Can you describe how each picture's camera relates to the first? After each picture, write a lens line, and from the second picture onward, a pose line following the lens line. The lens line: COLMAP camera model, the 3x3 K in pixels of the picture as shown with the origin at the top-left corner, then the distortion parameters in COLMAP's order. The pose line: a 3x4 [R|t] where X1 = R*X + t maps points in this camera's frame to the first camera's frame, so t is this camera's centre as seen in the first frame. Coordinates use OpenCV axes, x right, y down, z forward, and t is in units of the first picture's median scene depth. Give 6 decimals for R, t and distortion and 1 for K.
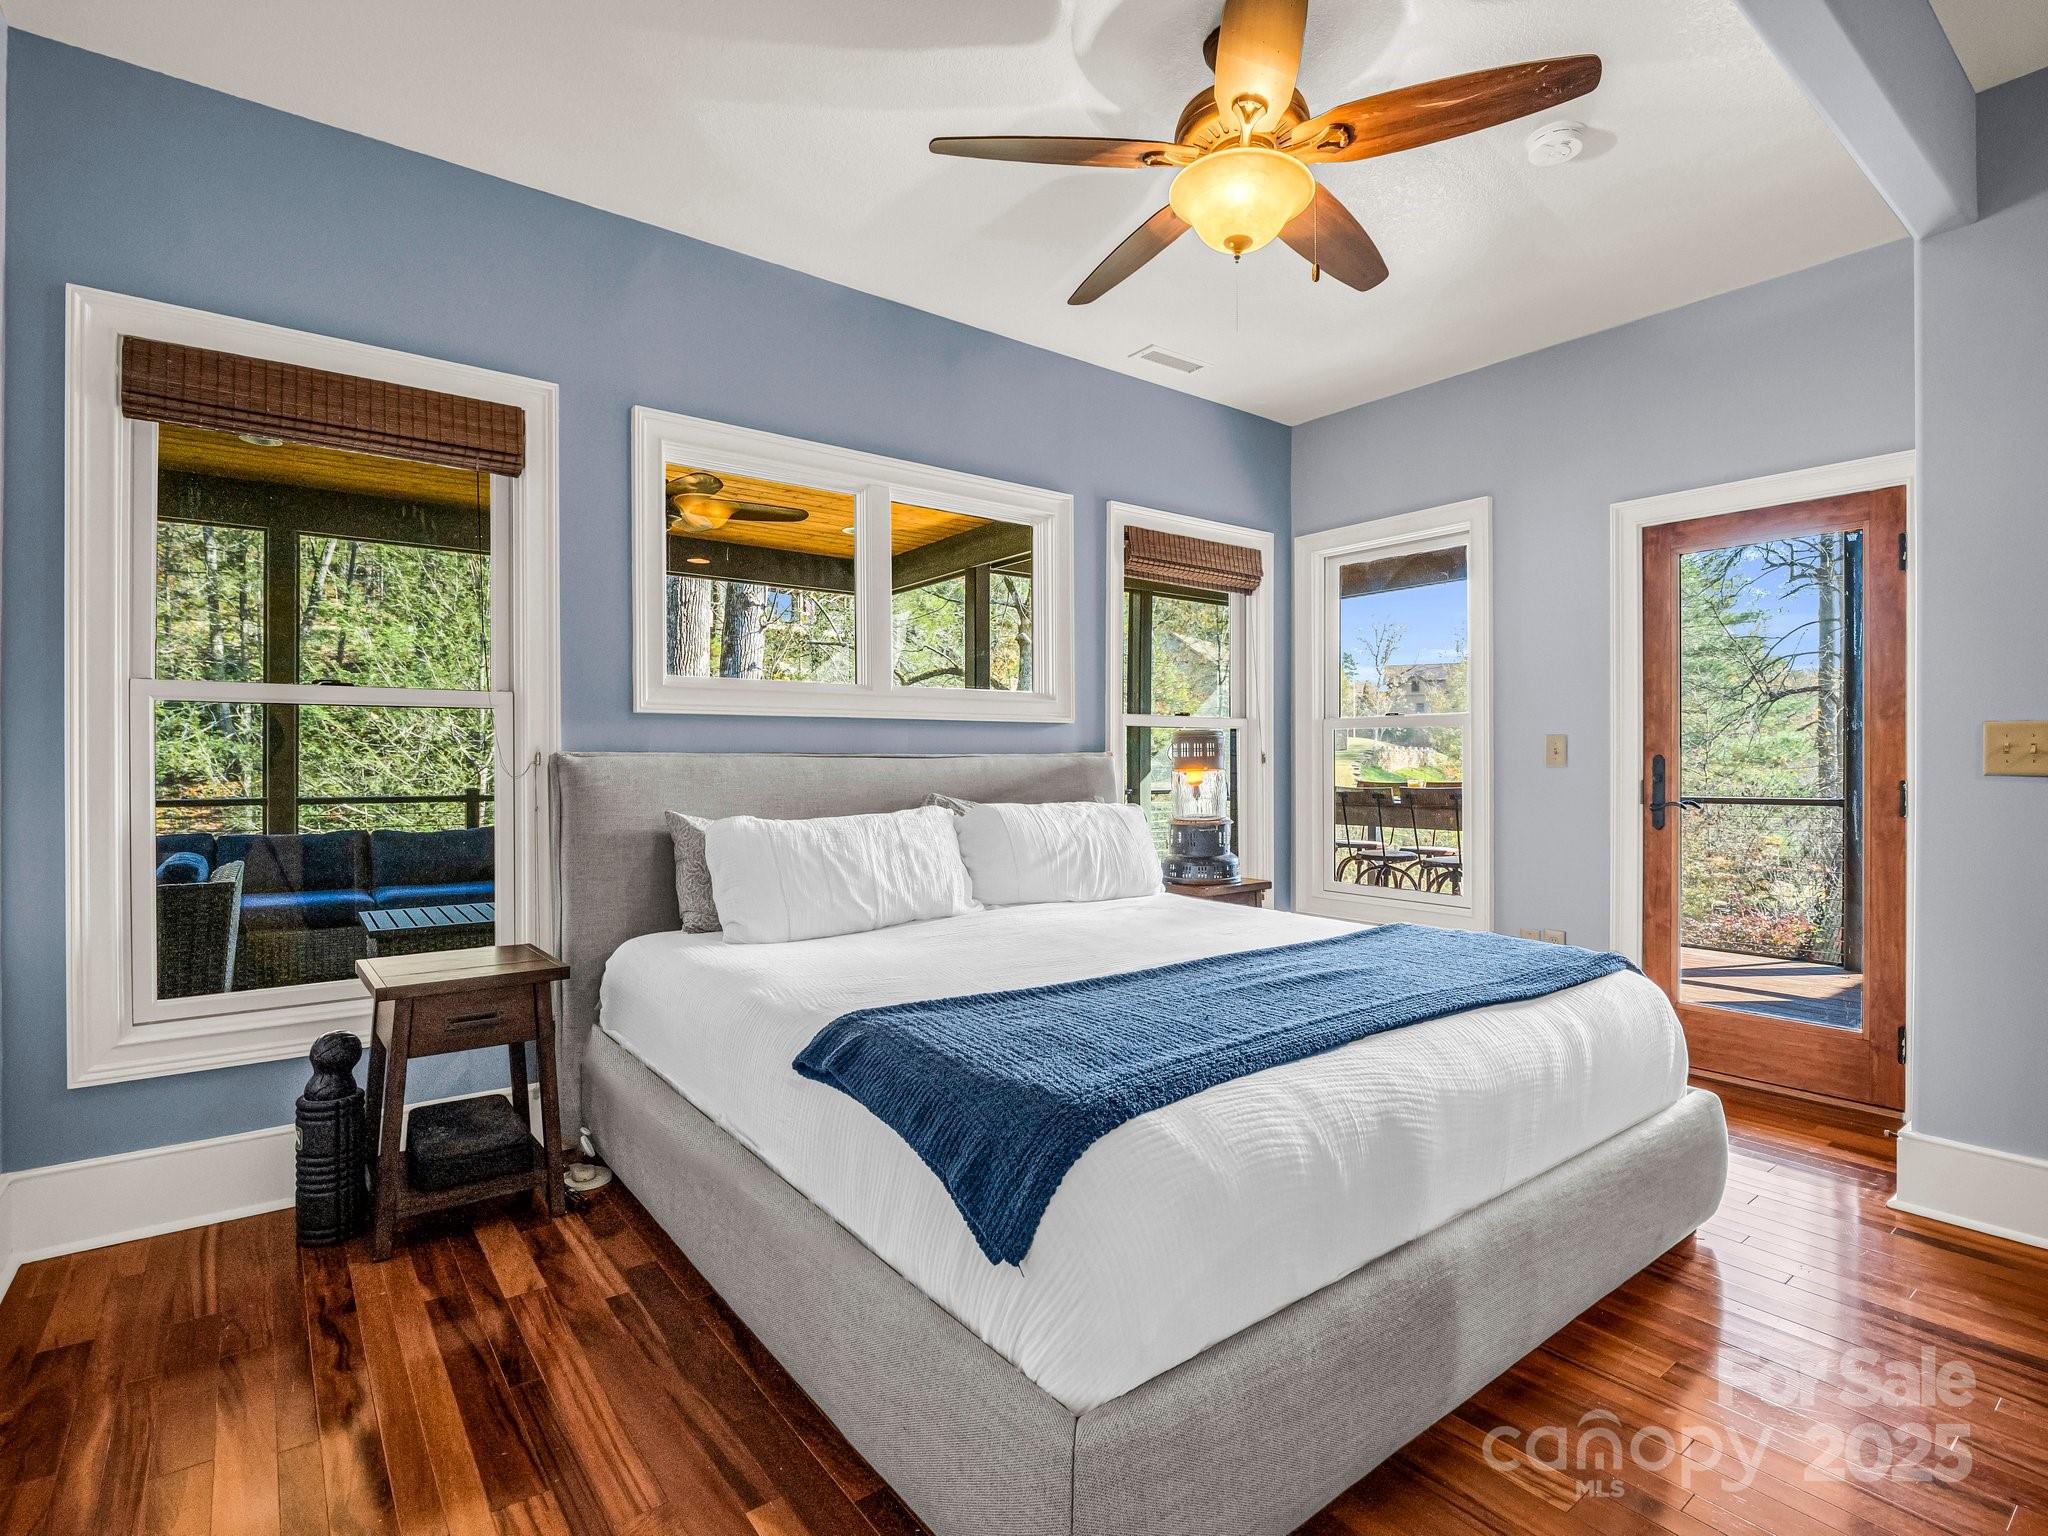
lens RADIAL K [[1030.4, 0, 1032.1], [0, 1030.4, 763.1], [0, 0, 1]] dist [-0.014914, -0.000571]
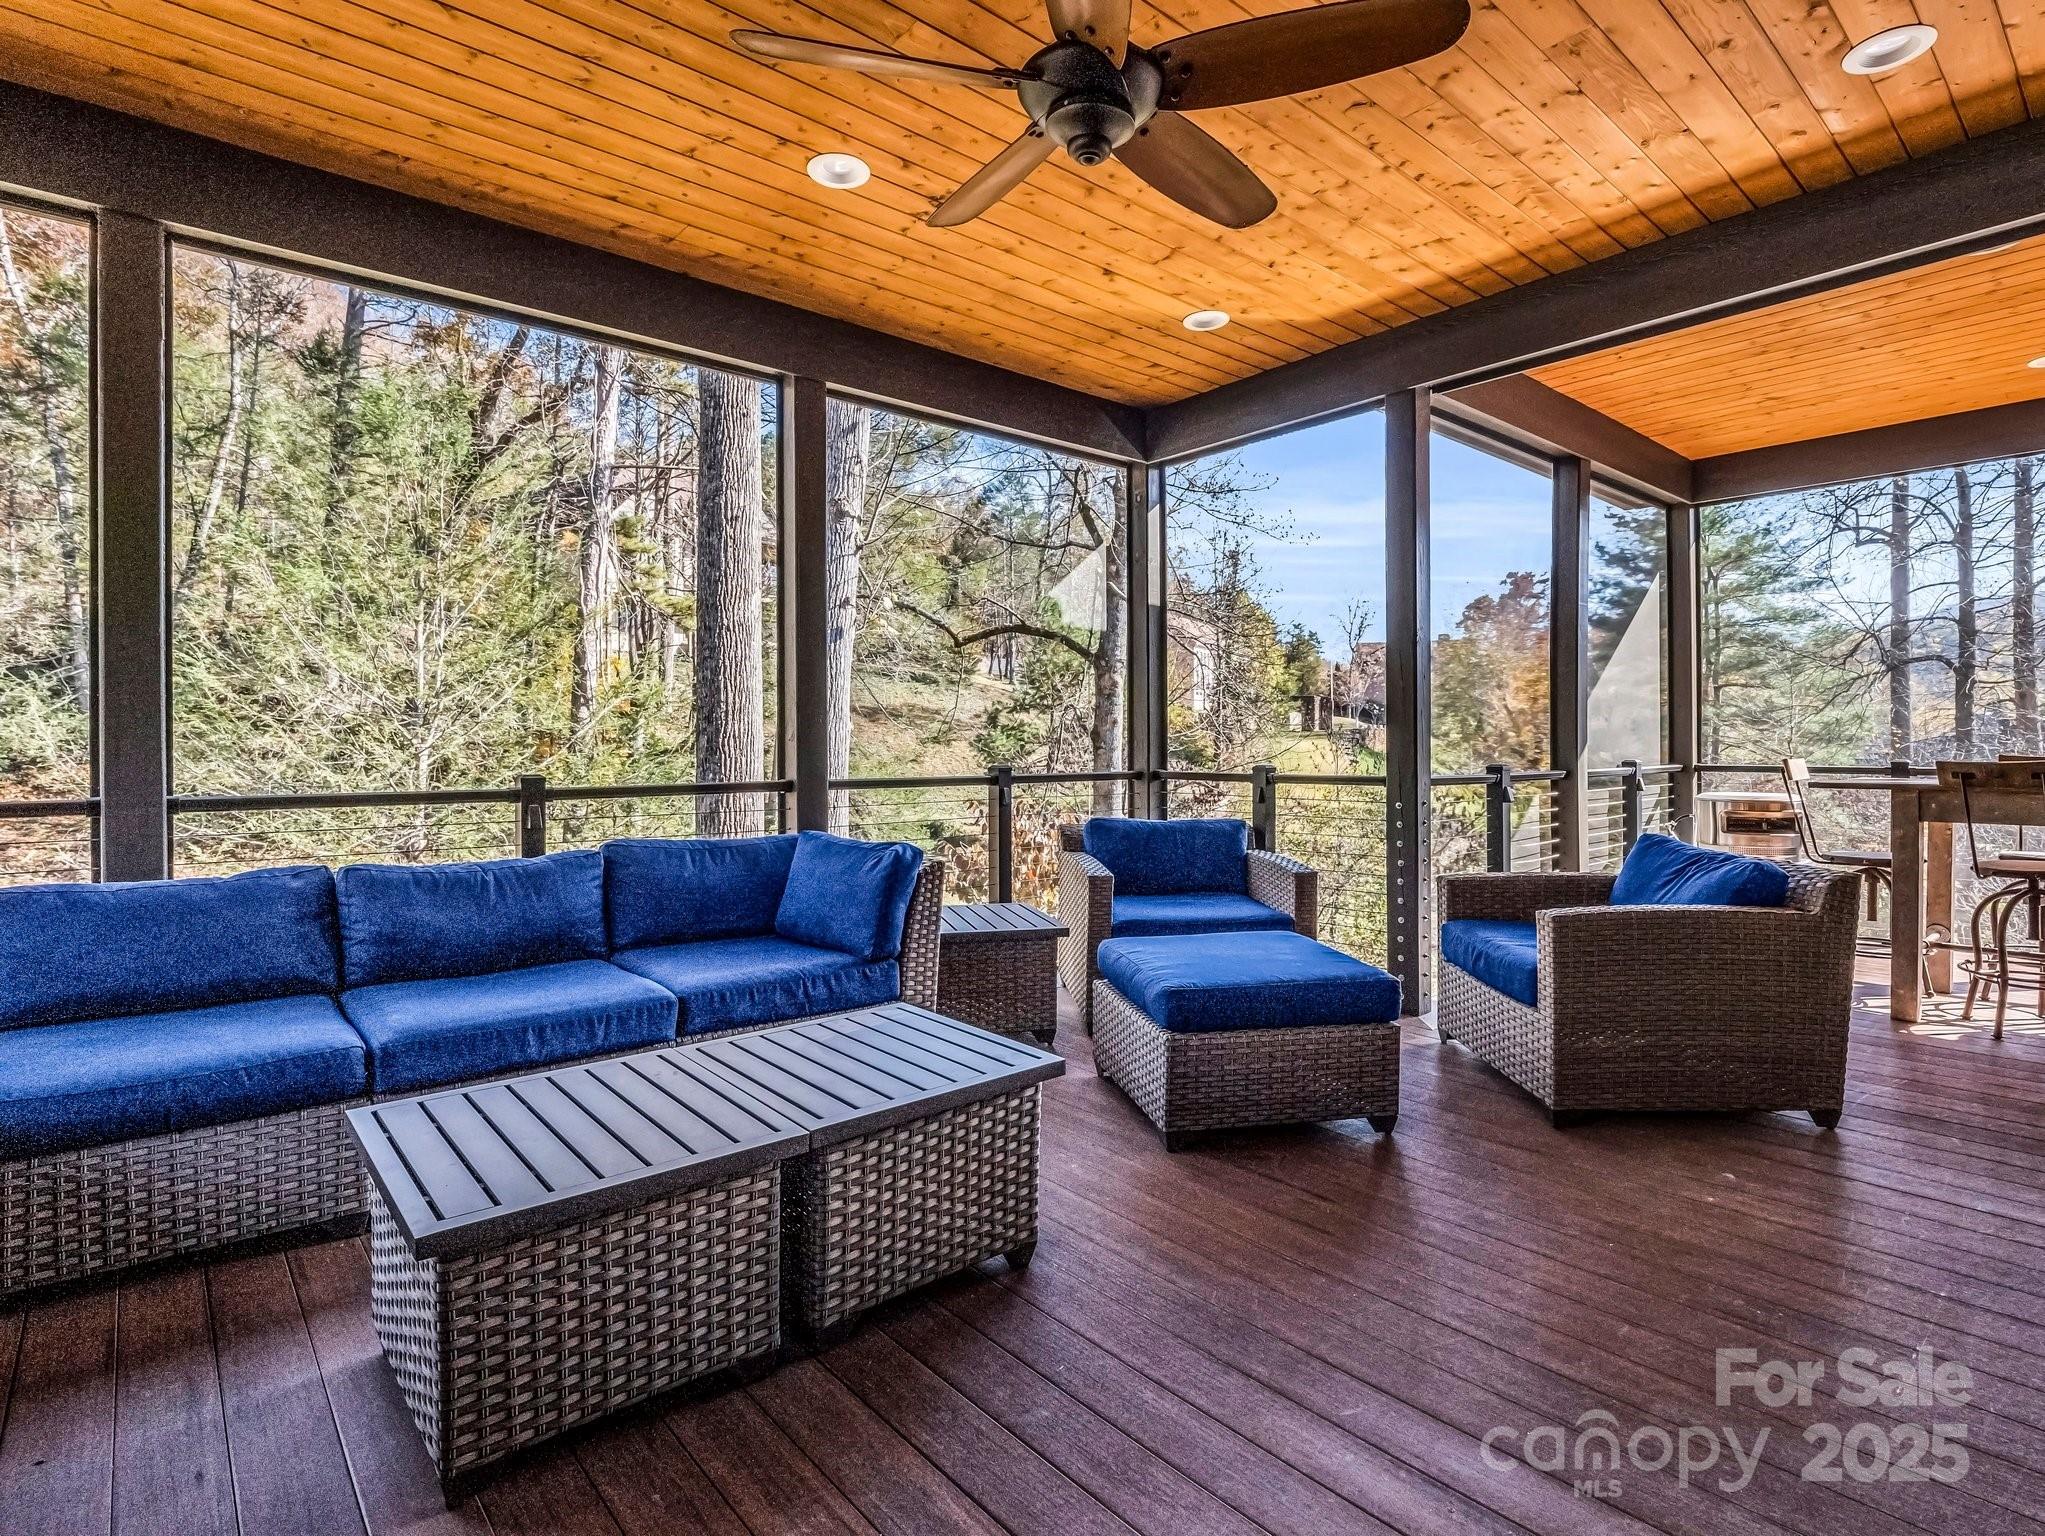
lens RADIAL K [[1034.7, 0, 1016.1], [0, 1034.7, 747.6], [0, 0, 1]] dist [-0.012225, 0.000150]
pose [[0.997981, -0.002293, 0.063479, -0.136270], [0.002235, 0.999997, 0.000984, 0.004287], [-0.063481, -0.000840, 0.997983, 0.190487]]
